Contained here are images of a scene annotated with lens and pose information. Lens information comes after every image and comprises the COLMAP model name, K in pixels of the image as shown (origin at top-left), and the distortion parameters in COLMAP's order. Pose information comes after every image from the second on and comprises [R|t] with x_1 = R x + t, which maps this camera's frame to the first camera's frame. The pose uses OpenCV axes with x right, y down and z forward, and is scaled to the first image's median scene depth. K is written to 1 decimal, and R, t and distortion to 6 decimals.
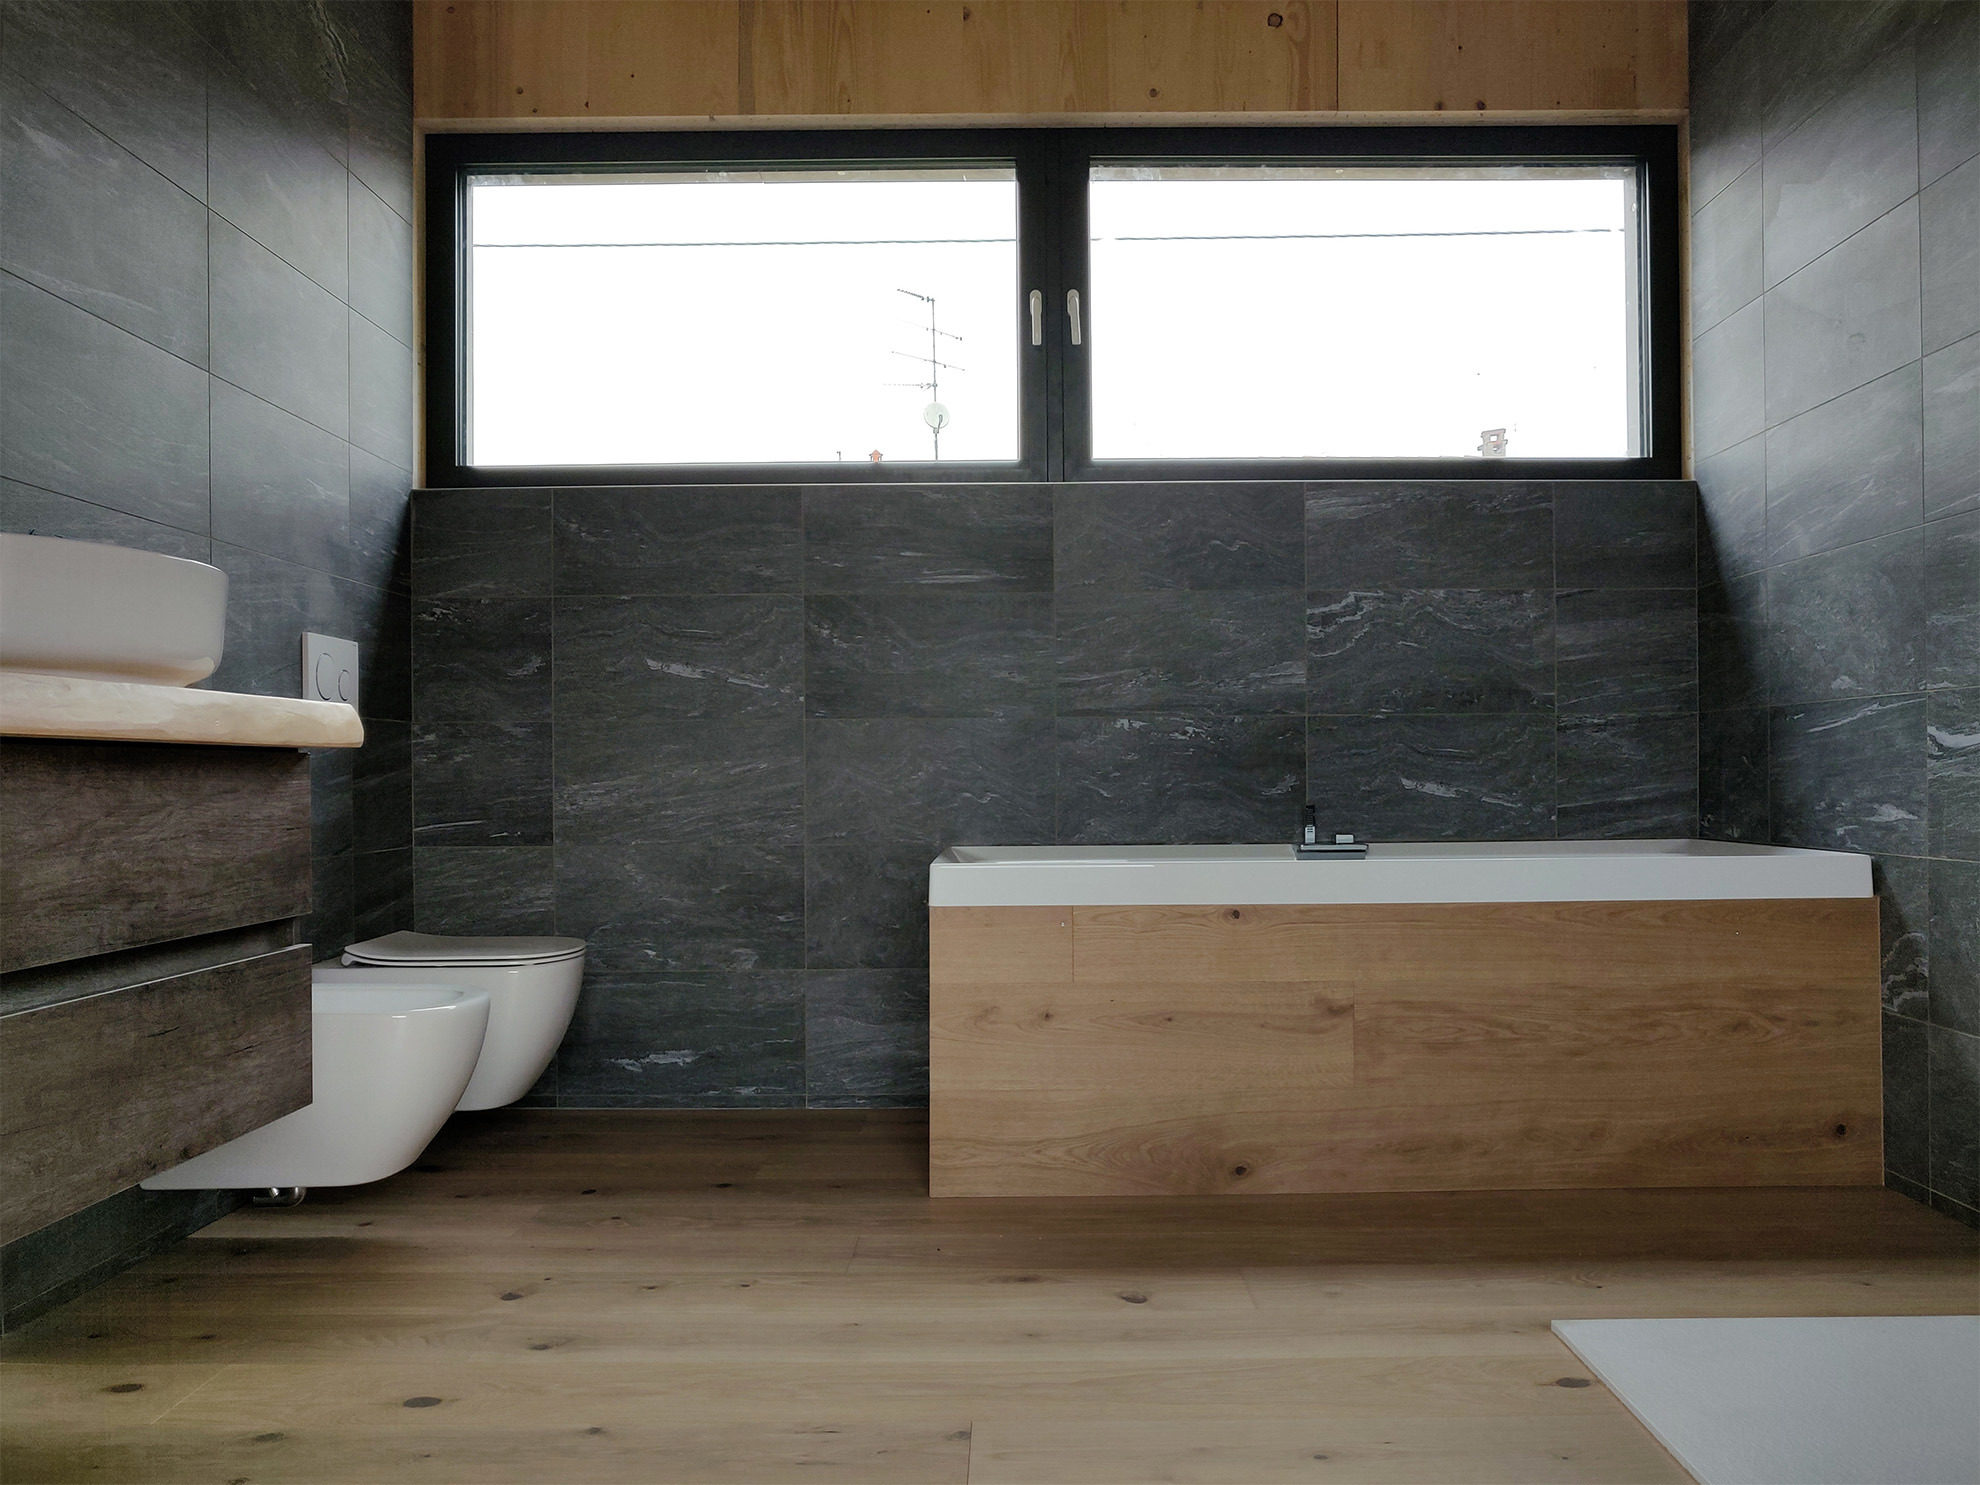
lens RADIAL K [[1562.6, 0, 990.0], [0, 1562.6, 742.5], [0, 0, 1]] dist [-0.038285, 0.047988]
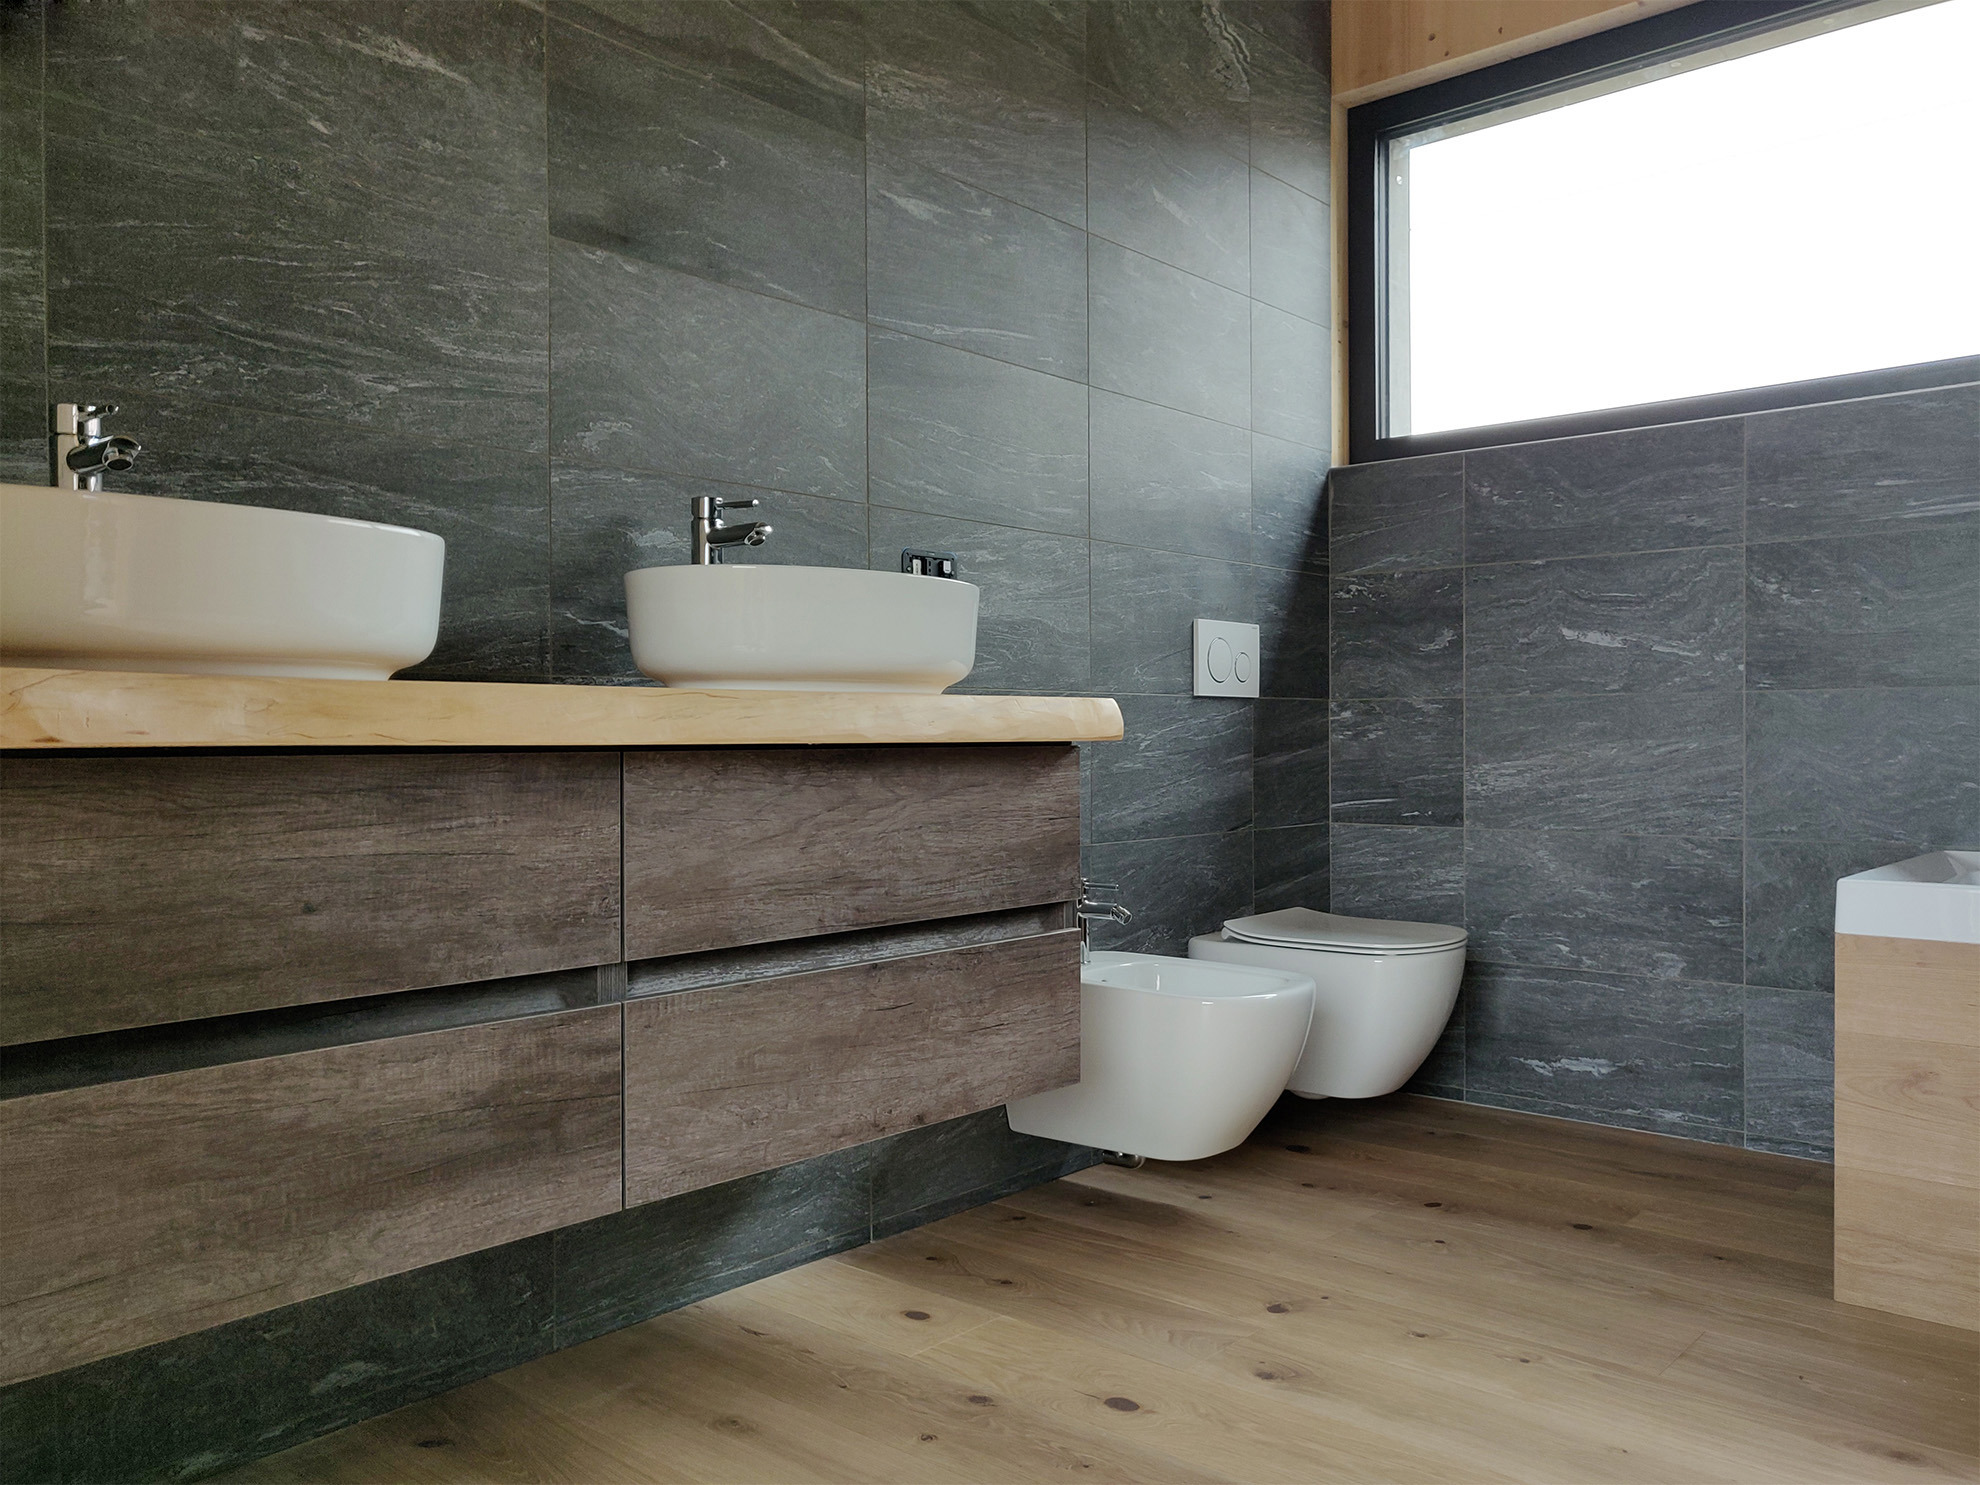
lens RADIAL K [[1528.1, 0, 992.4], [0, 1528.1, 735.0], [0, 0, 1]] dist [-0.009861, 0.068945]
pose [[0.777694, 0.001660, -0.628641, 0.099583], [0.011602, 0.999788, 0.016993, -0.011409], [0.628536, -0.020509, 0.777510, 0.105477]]
